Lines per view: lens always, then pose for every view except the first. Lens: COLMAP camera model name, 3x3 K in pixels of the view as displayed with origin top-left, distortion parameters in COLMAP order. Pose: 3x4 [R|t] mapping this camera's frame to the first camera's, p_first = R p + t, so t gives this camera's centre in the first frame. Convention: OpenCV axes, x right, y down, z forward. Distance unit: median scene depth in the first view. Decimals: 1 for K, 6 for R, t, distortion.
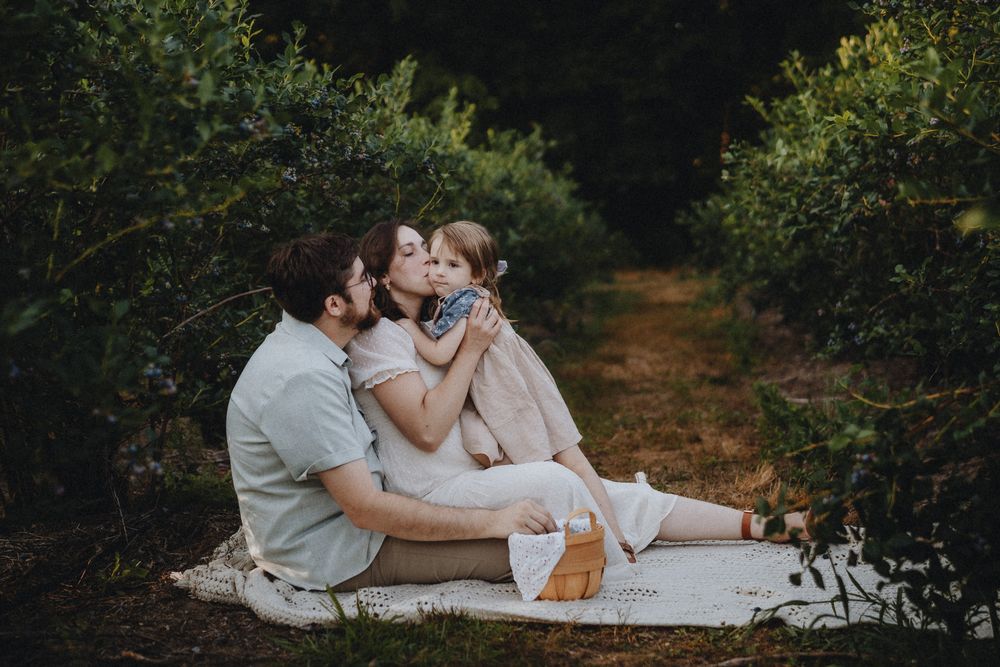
lens RADIAL K [[1291.1, 0, 501.9], [0, 1291.1, 324.6], [0, 0, 1]] dist [0.216562, 0.042295]
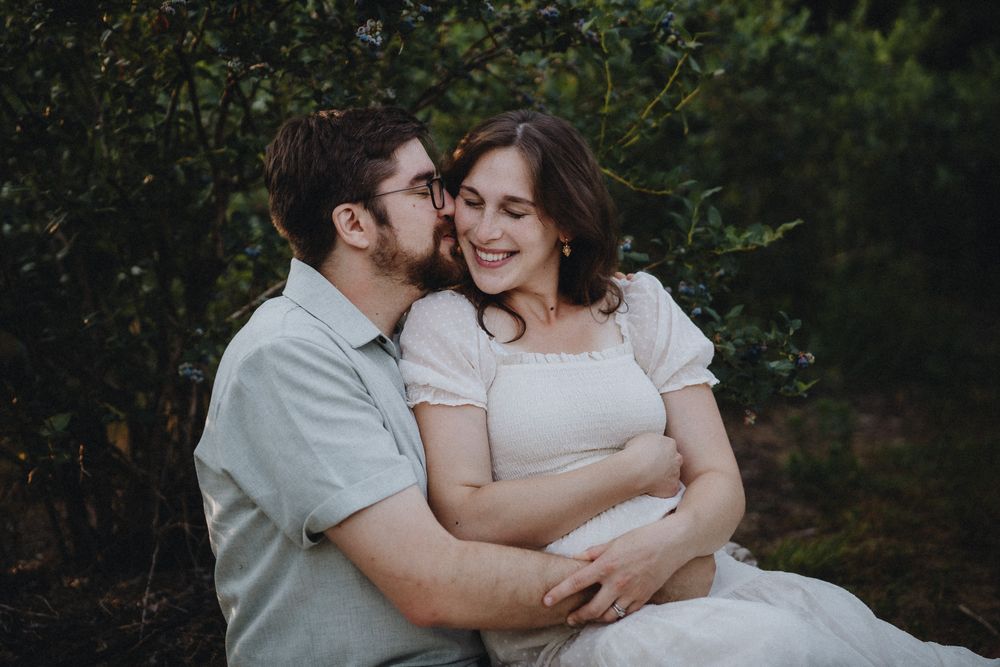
lens RADIAL K [[1437.2, 0, 501.1], [0, 1437.2, 334.3], [0, 0, 1]] dist [0.173353, 0.024182]
pose [[0.944665, 0.047125, -0.324633, 0.105918], [-0.037143, 0.998629, 0.036879, -0.011899], [0.325926, -0.022780, 0.945121, 0.460651]]
